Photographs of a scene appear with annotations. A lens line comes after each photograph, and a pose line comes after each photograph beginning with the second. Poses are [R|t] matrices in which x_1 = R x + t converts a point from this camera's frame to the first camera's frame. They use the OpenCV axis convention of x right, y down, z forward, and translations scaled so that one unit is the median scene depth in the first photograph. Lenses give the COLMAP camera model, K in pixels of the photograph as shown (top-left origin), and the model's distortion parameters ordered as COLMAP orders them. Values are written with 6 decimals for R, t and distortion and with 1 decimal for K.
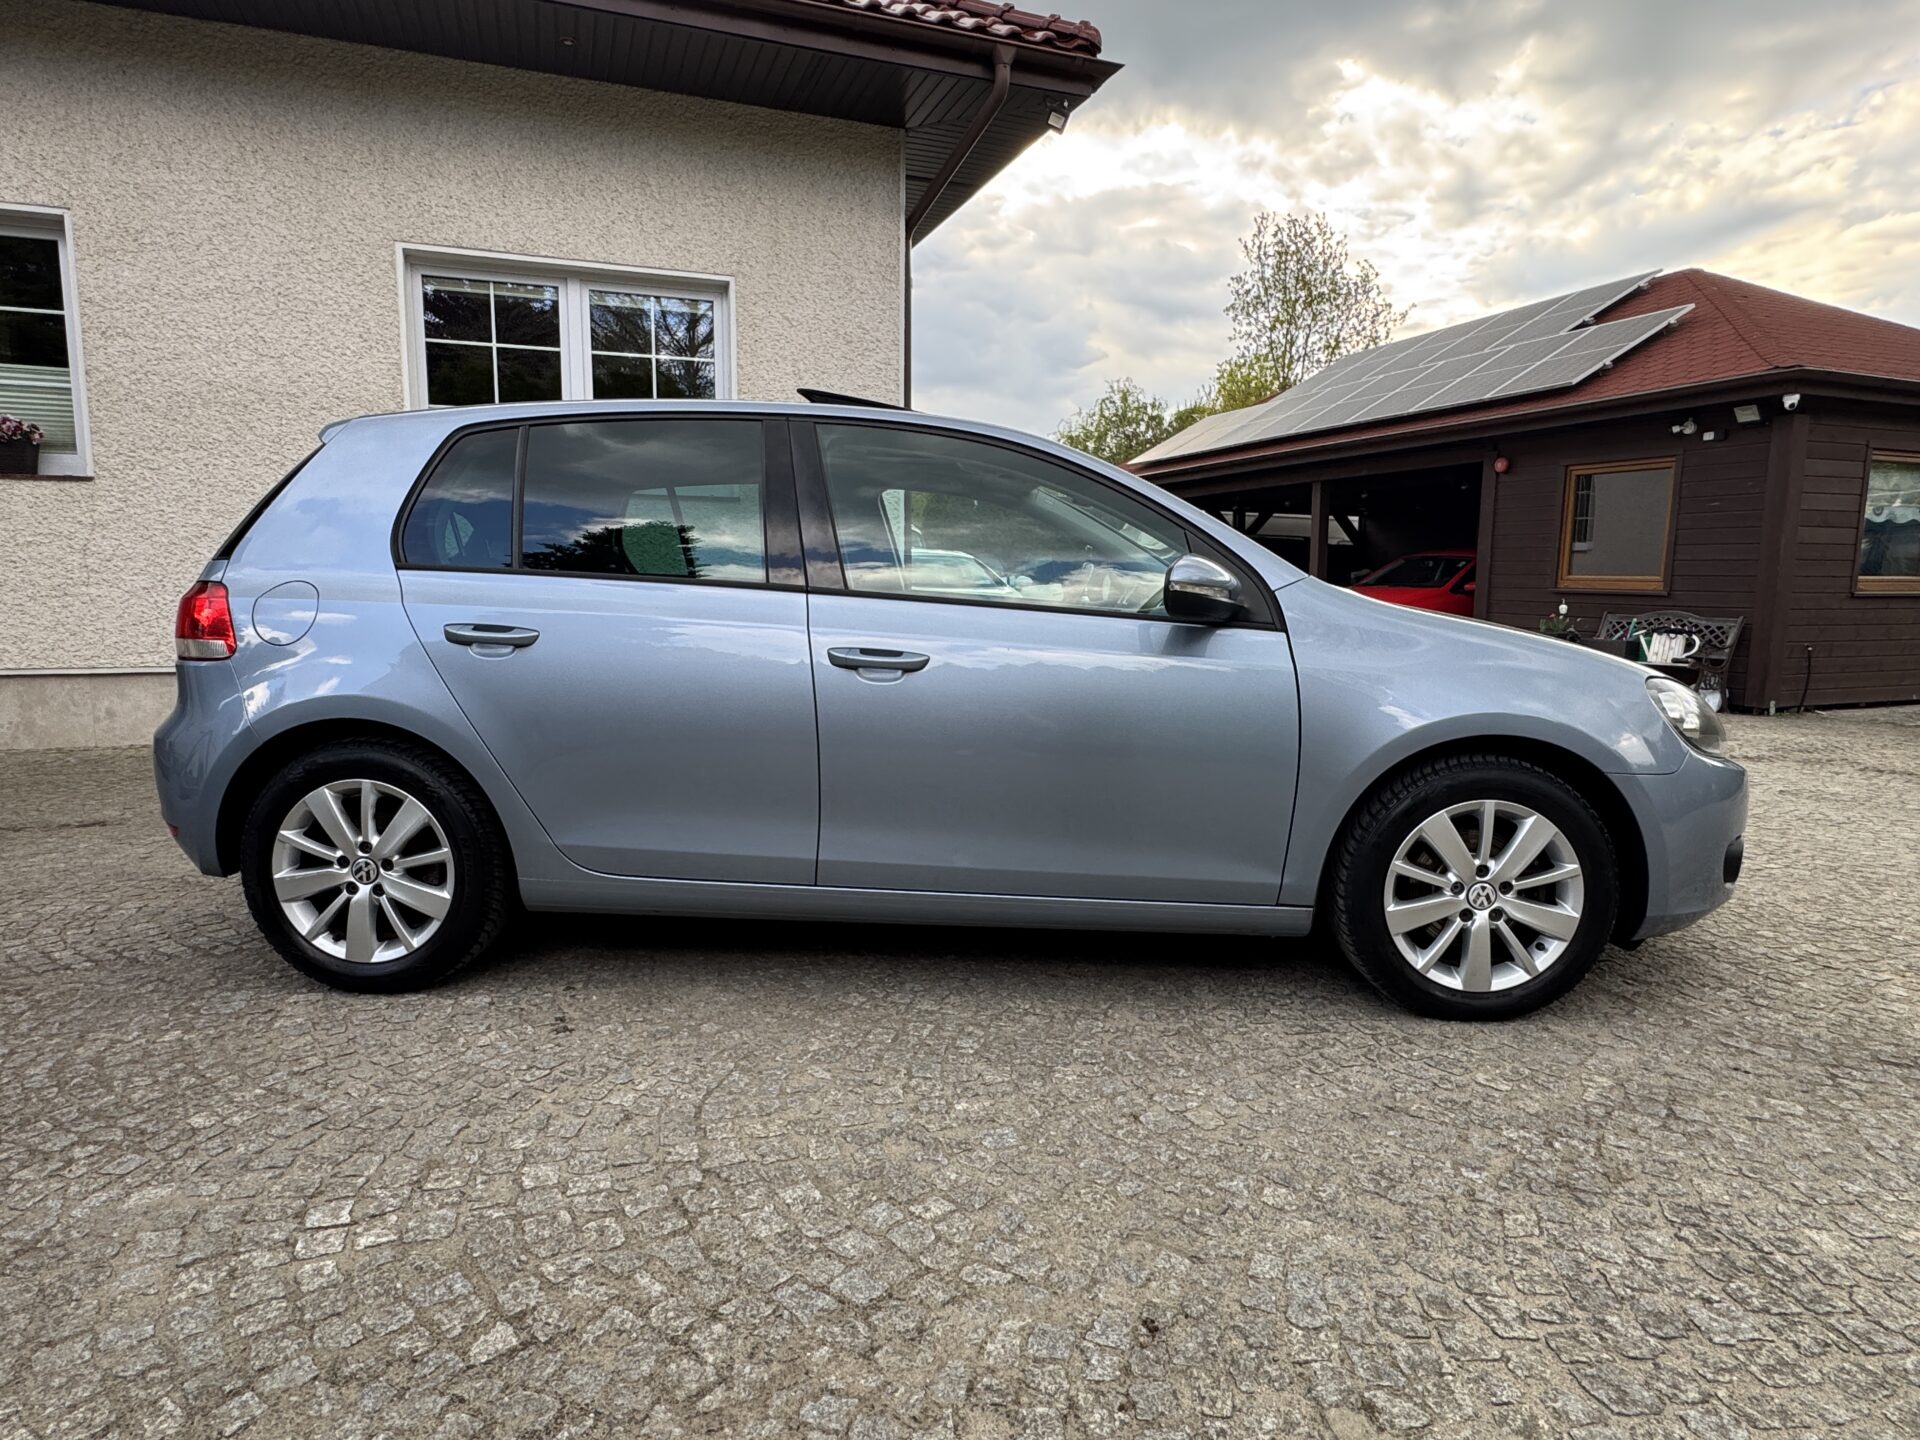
lens RADIAL K [[1070.6, 0, 960.0], [0, 1070.6, 720.0], [0, 0, 1]] dist [-0.000805, -0.000578]
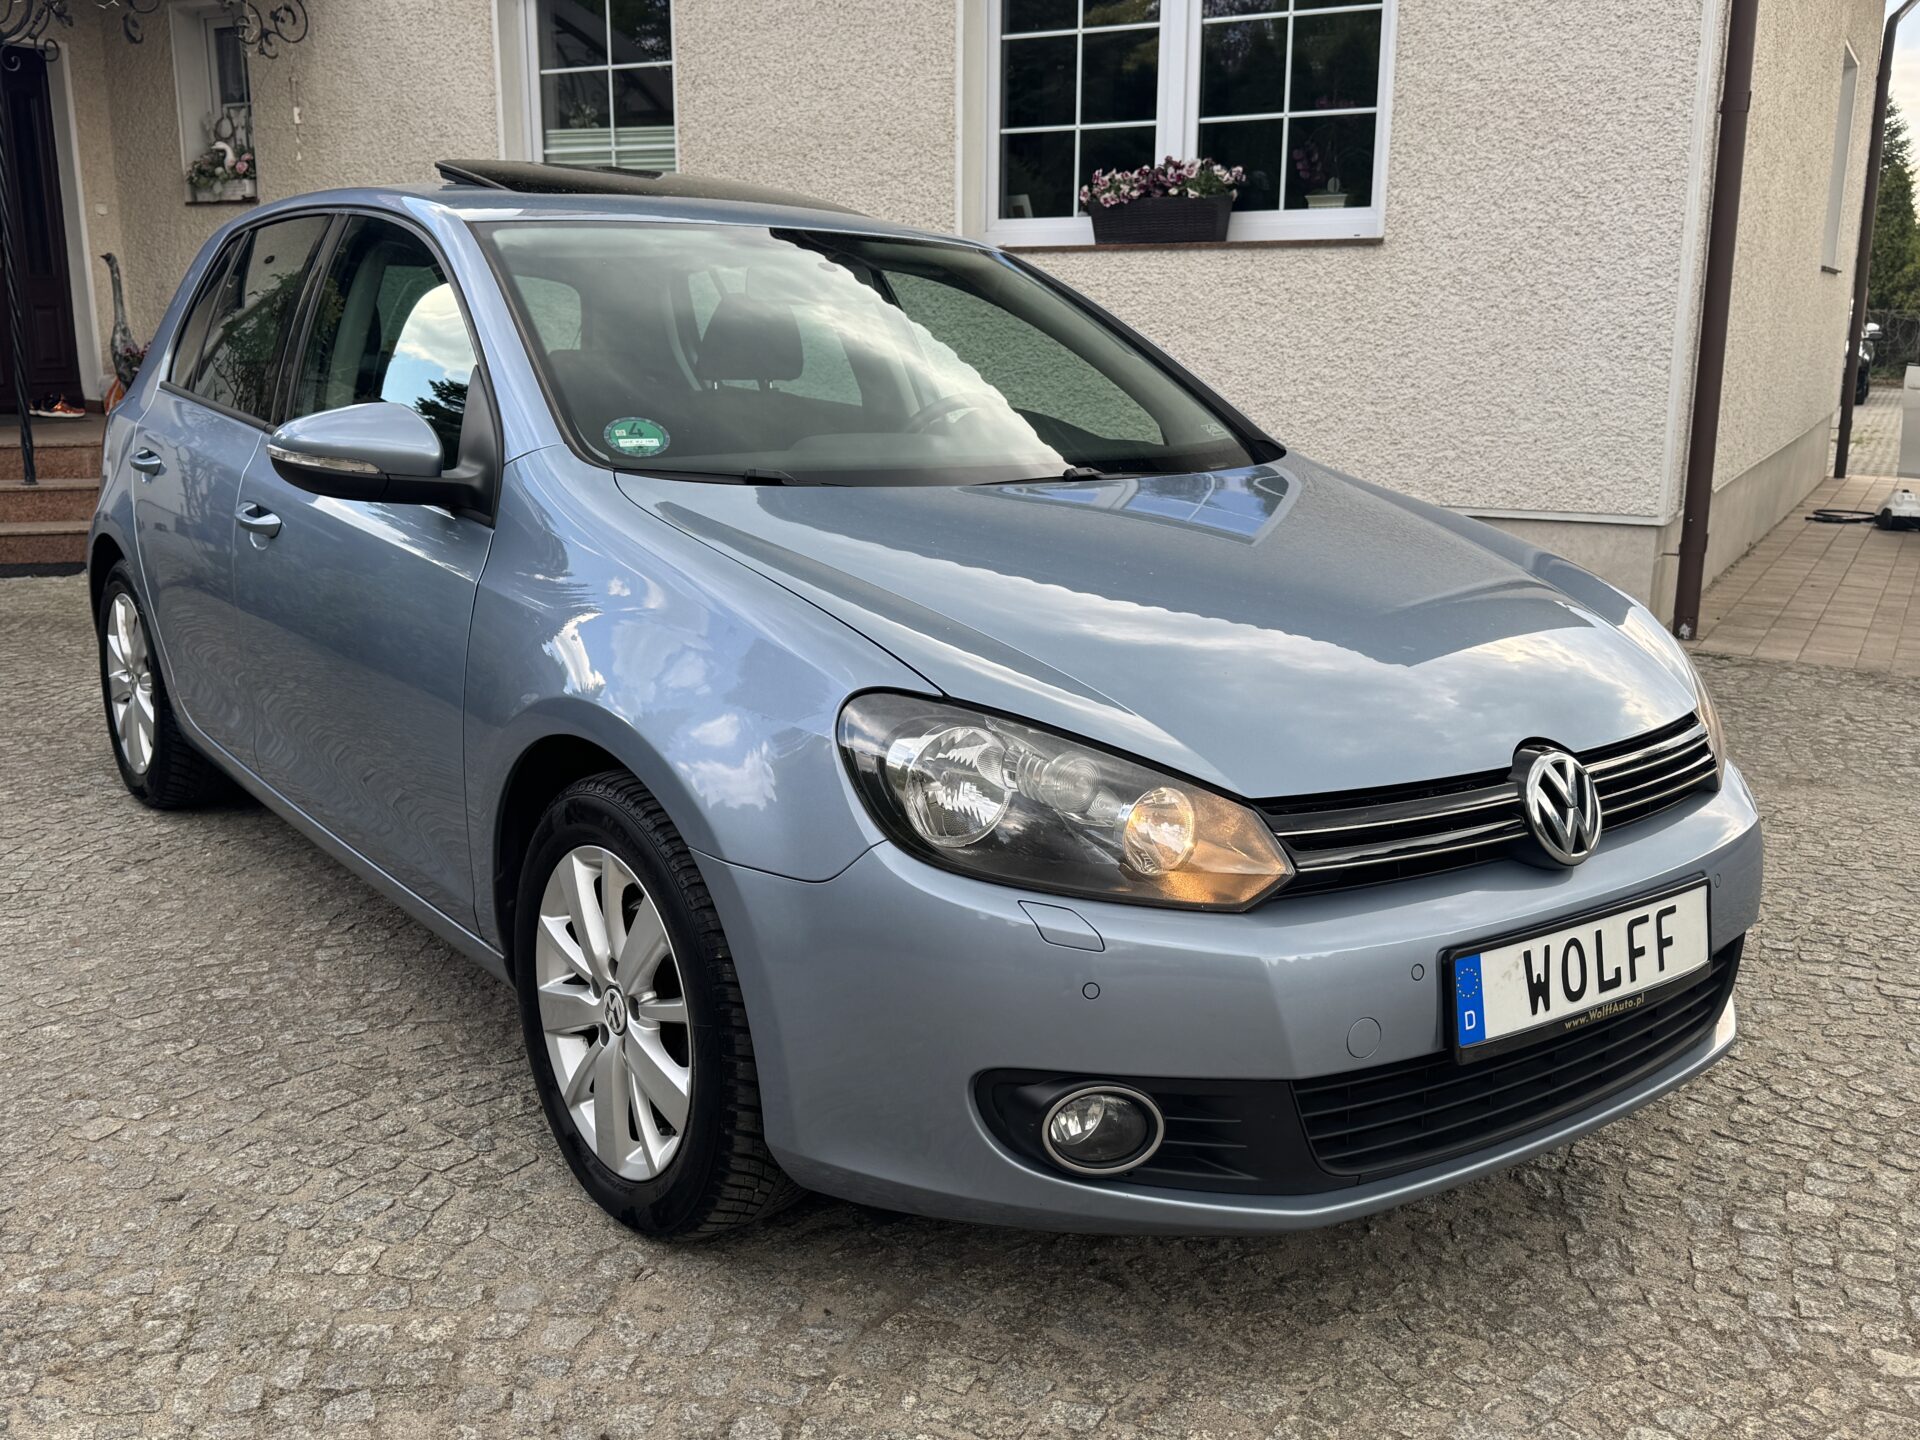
lens RADIAL K [[1711.3, 0, 964.6], [0, 1711.3, 767.5], [0, 0, 1]] dist [0.128772, -0.276990]
pose [[0.648223, 0.188644, -0.737713, 0.503917], [-0.106403, 0.981761, 0.157554, -0.053871], [0.753980, -0.023635, 0.656473, 0.207256]]
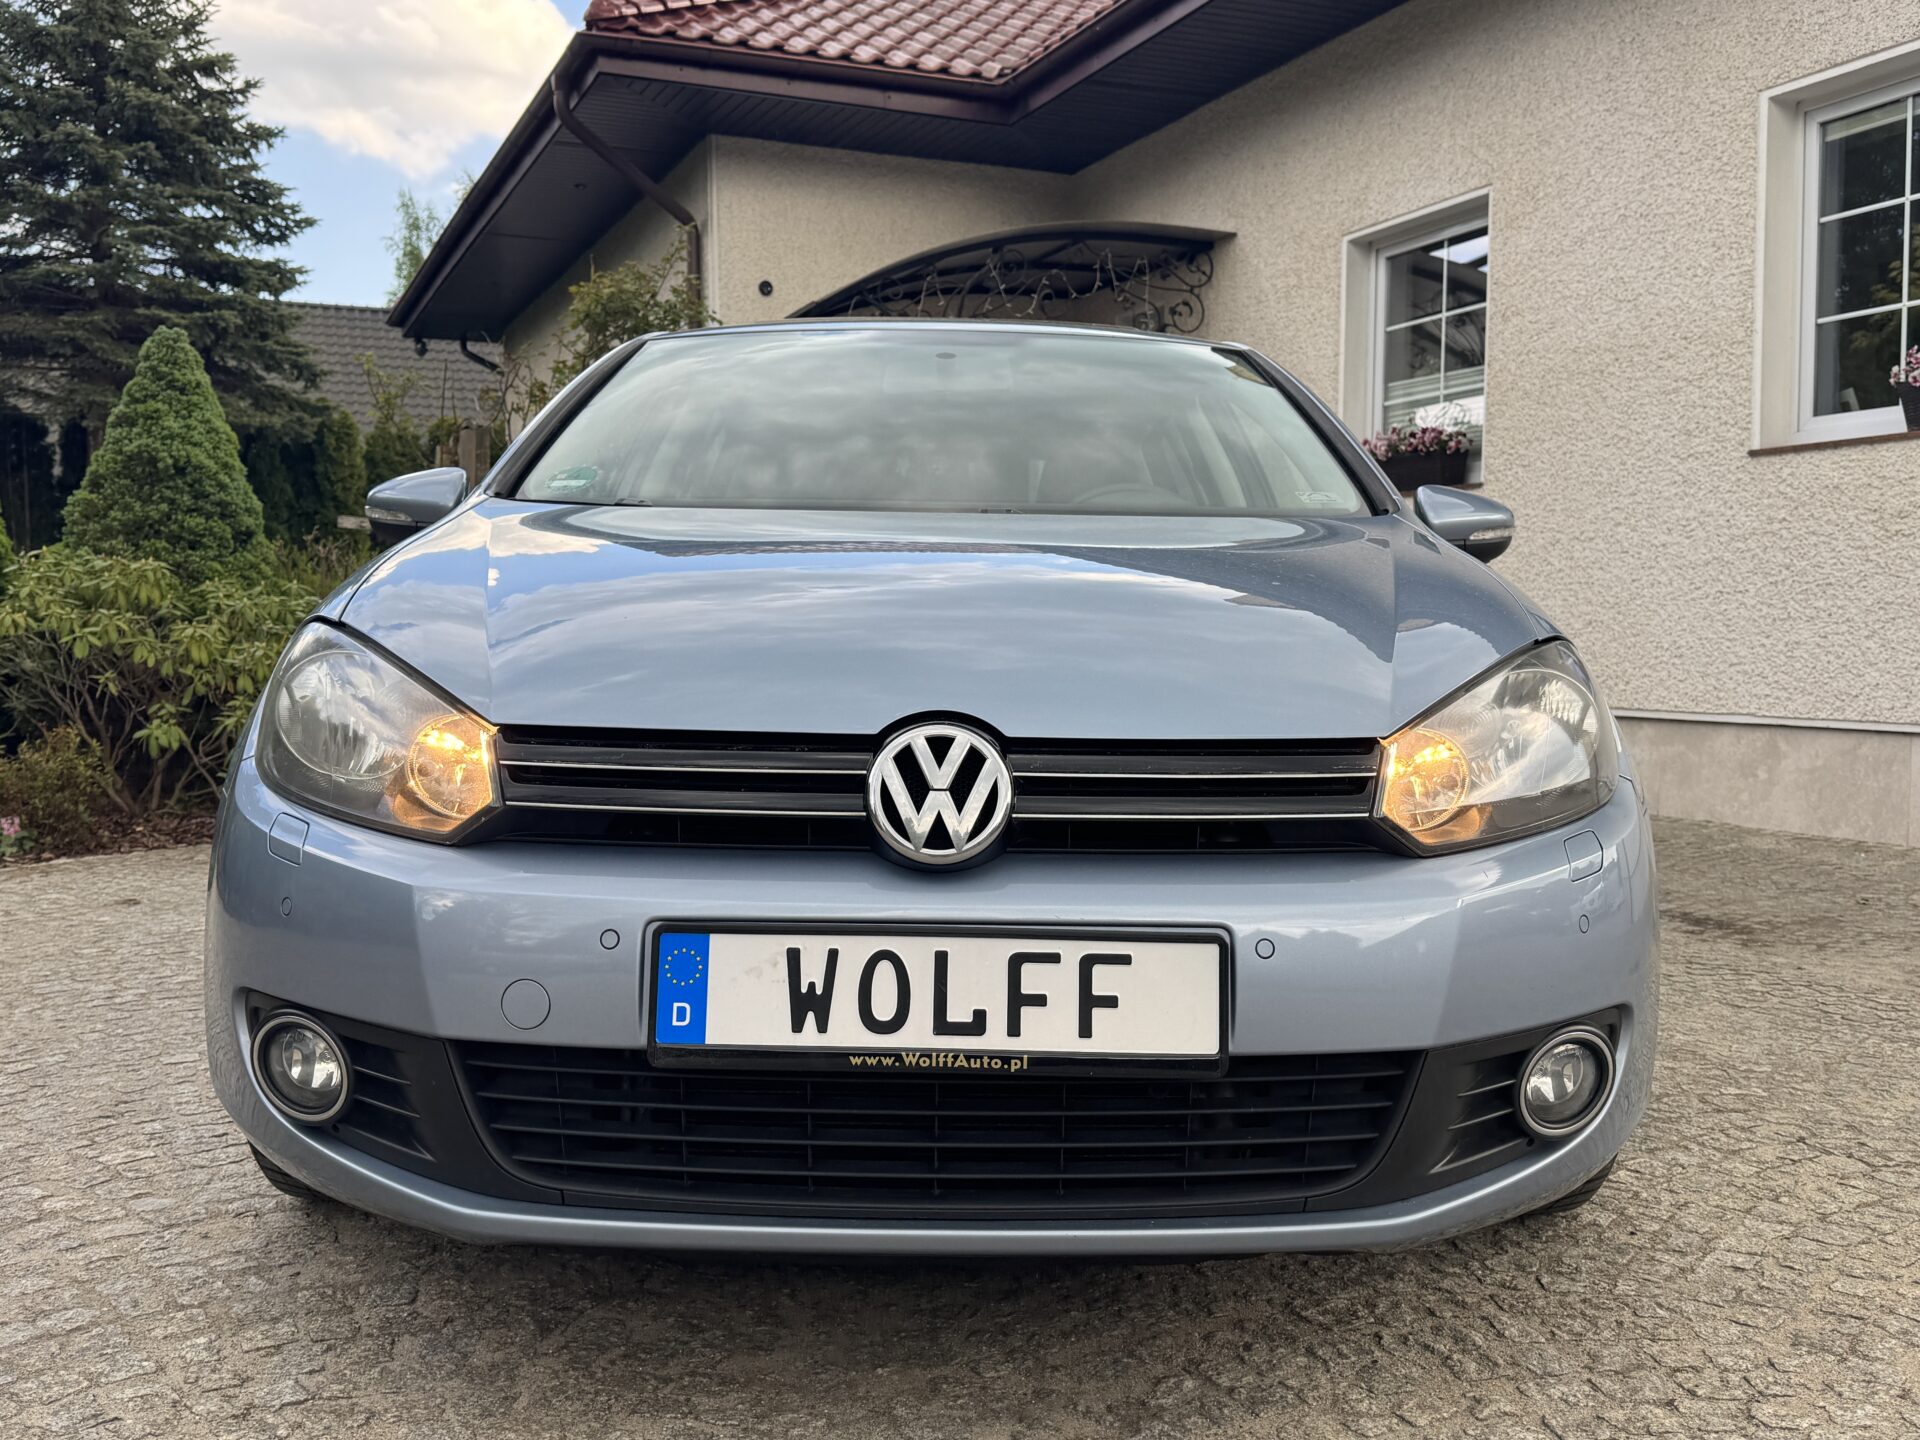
lens RADIAL K [[1711.3, 0, 964.6], [0, 1711.3, 767.5], [0, 0, 1]] dist [0.128772, -0.276990]
pose [[0.059769, 0.070054, -0.995751, 0.593729], [-0.134610, 0.988988, 0.061499, -0.025378], [0.989094, 0.130363, 0.068541, 0.507272]]
